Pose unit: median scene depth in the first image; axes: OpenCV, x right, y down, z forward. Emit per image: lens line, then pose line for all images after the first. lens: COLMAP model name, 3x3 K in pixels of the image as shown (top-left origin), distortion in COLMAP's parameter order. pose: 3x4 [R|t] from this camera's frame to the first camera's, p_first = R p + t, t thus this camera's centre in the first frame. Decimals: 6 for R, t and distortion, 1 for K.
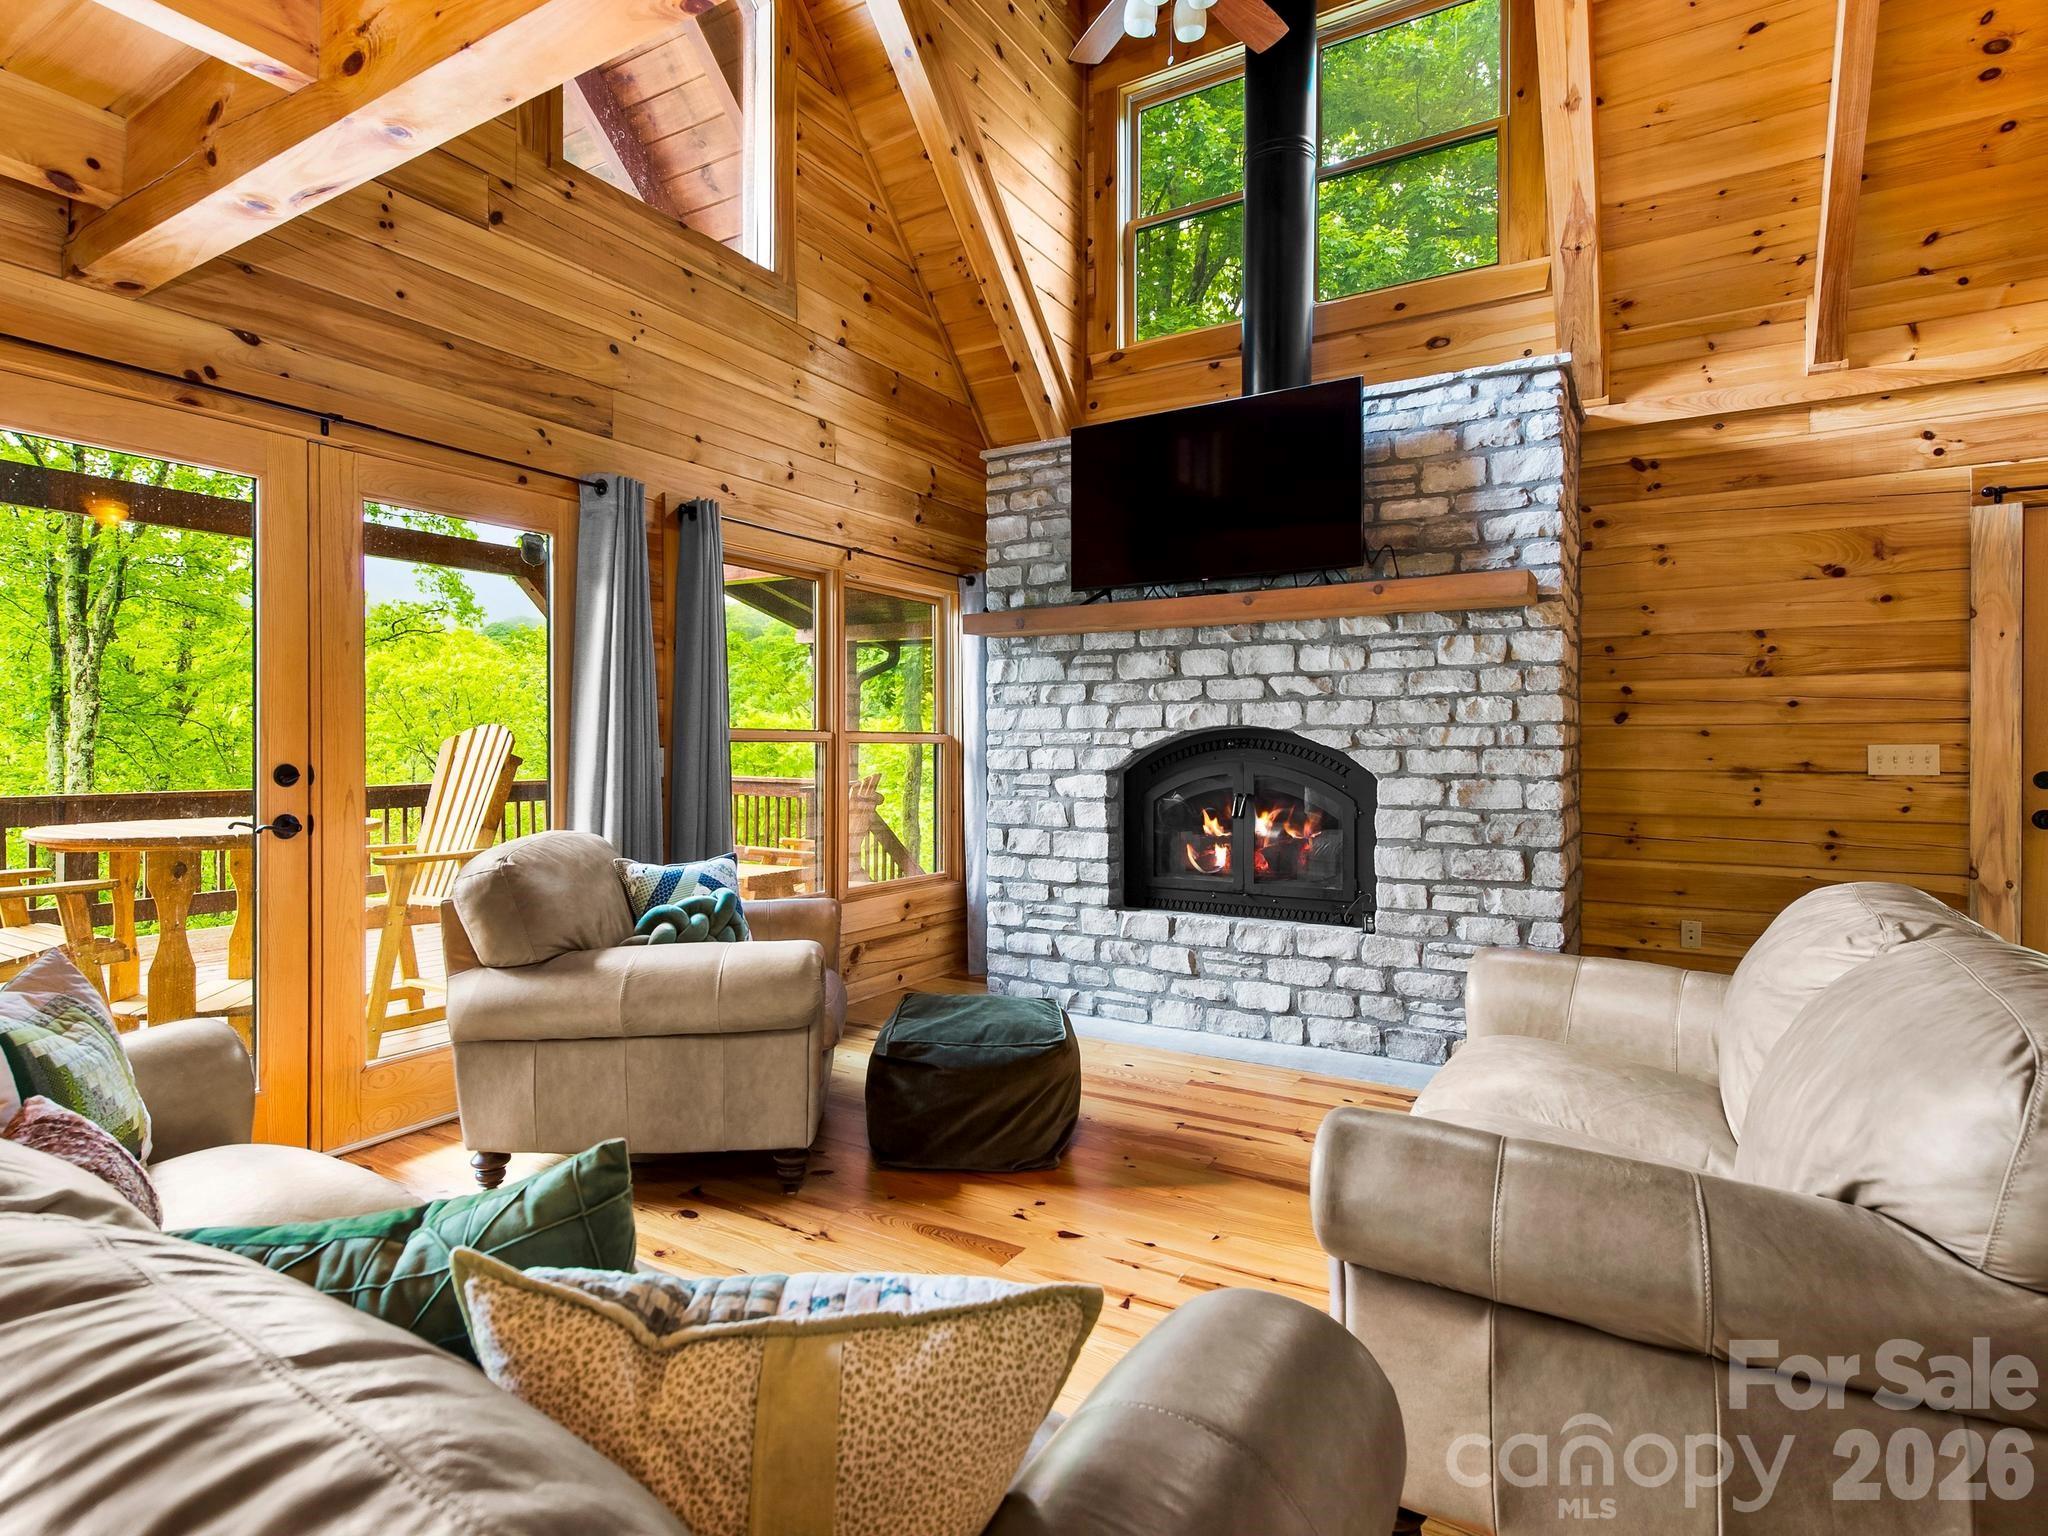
lens RADIAL K [[1077.4, 0, 1007.1], [0, 1077.4, 749.5], [0, 0, 1]] dist [0.015683, -0.009737]
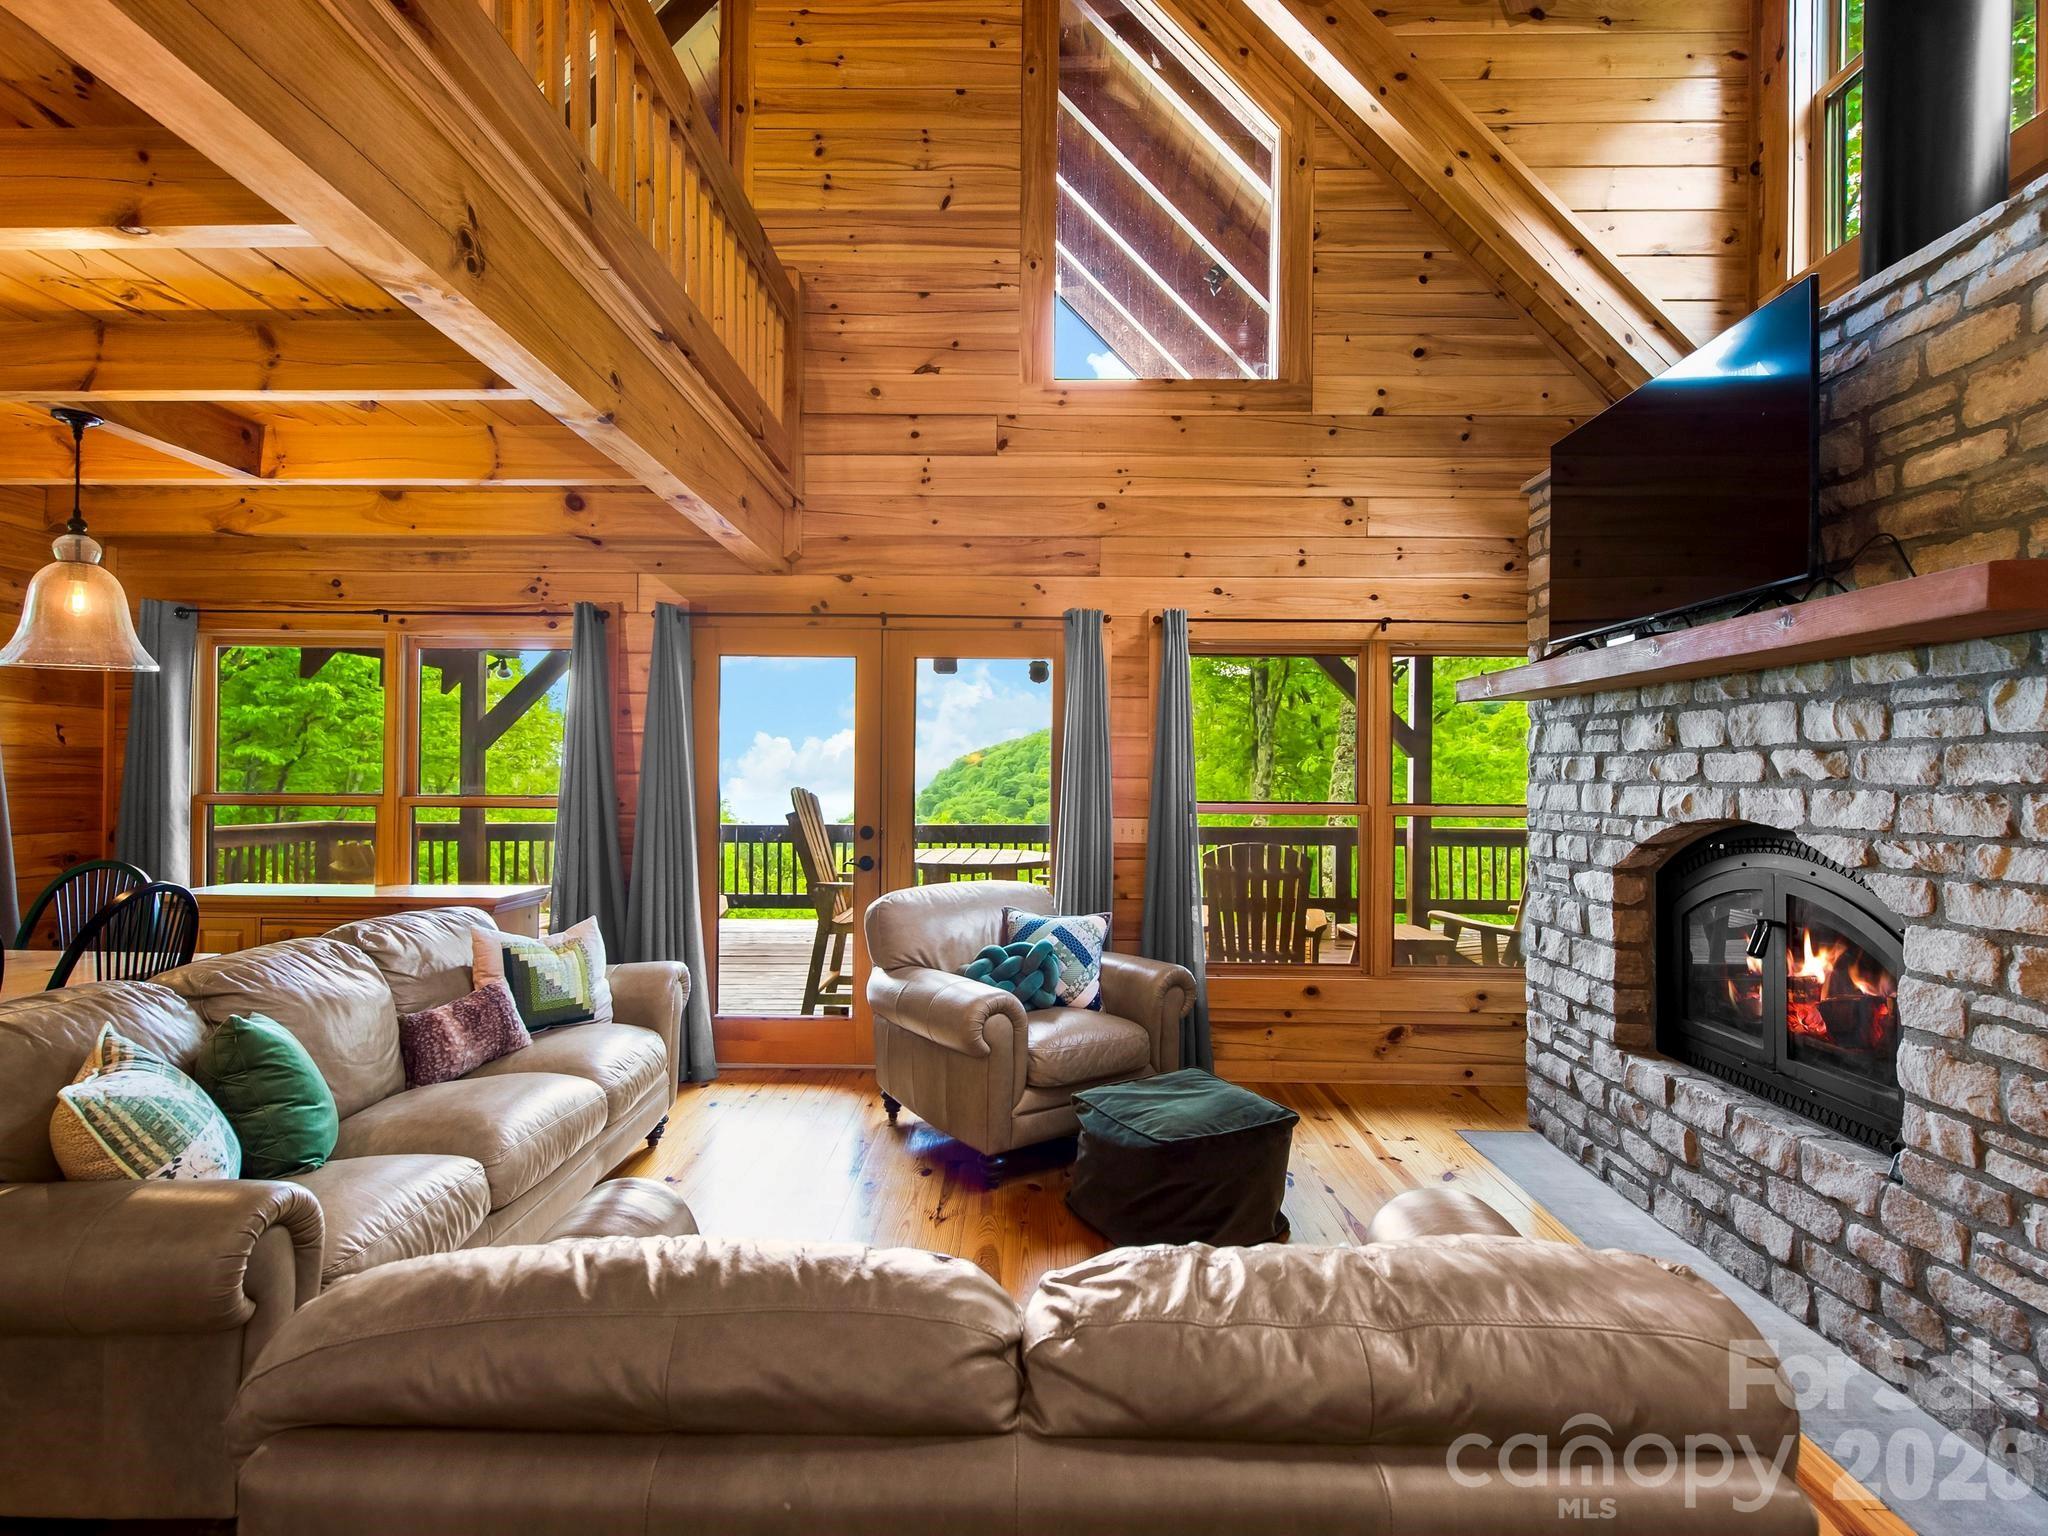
lens RADIAL K [[1016.1, 0, 1027.9], [0, 1016.1, 770.0], [0, 0, 1]] dist [0.015679, -0.005576]
pose [[0.507527, 0.002780, -0.861632, 0.558157], [-0.010802, 0.999937, -0.003136, -0.048319], [0.861568, 0.010900, 0.507525, 0.285970]]
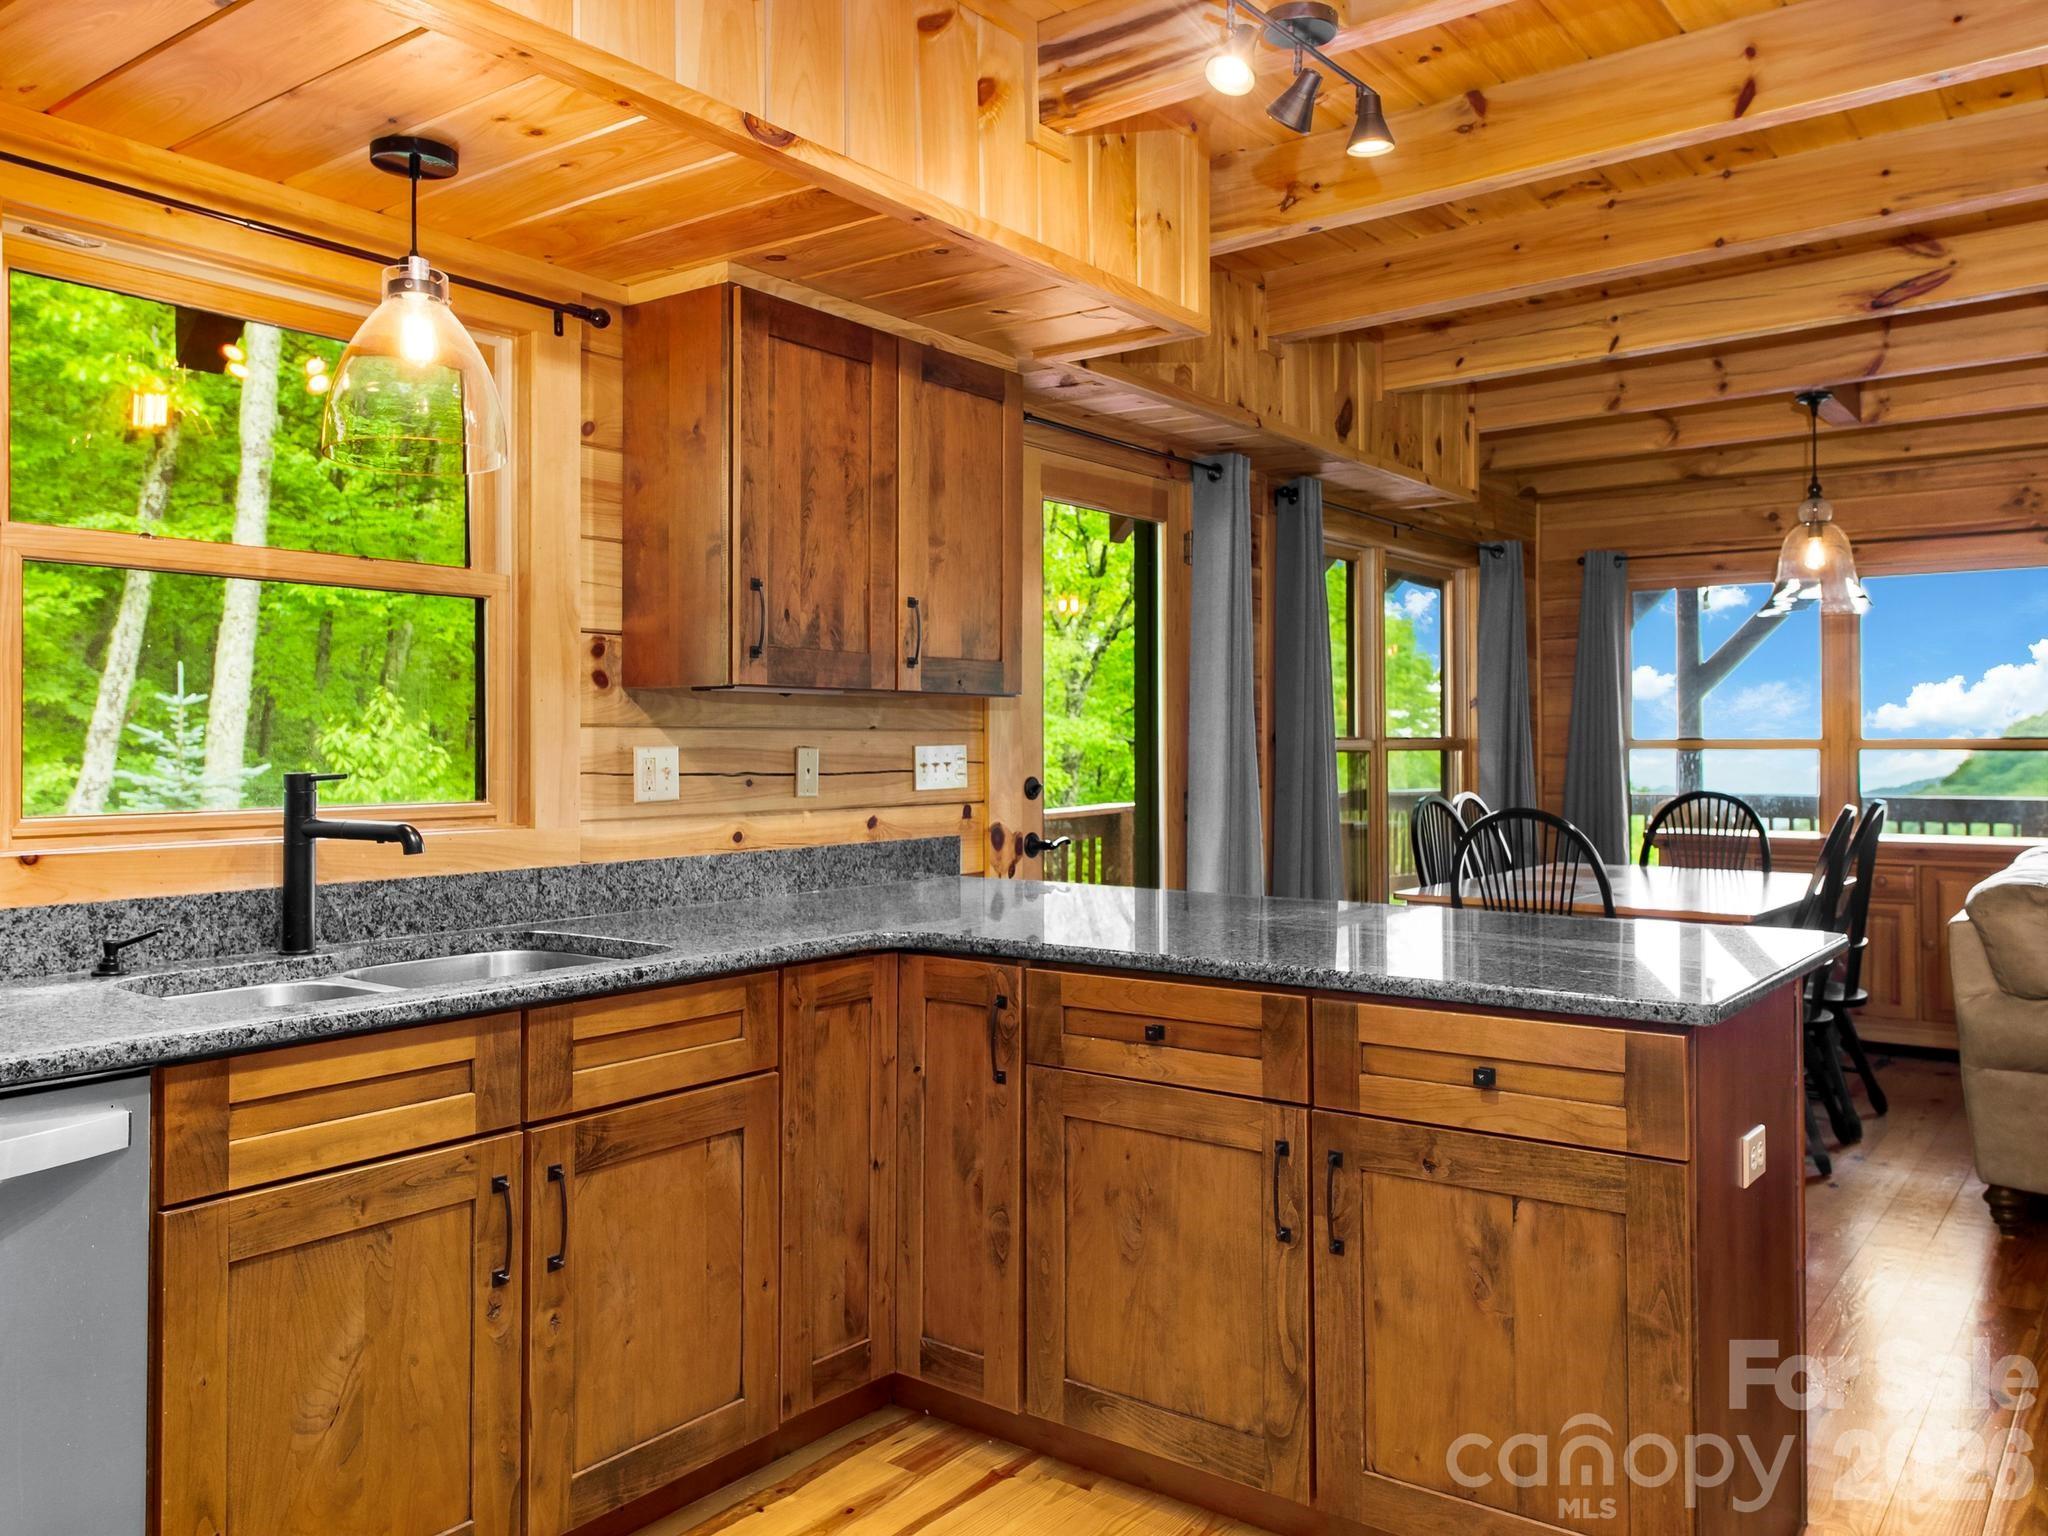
lens RADIAL K [[1593.4, 0, 1014.9], [0, 1593.4, 738.4], [0, 0, 1]] dist [0.026338, -0.015049]
pose [[-0.082429, -0.005130, -0.996584, 0.926328], [-0.000817, 0.999987, -0.005080, -0.008967], [0.996597, 0.000395, -0.082432, -0.425334]]
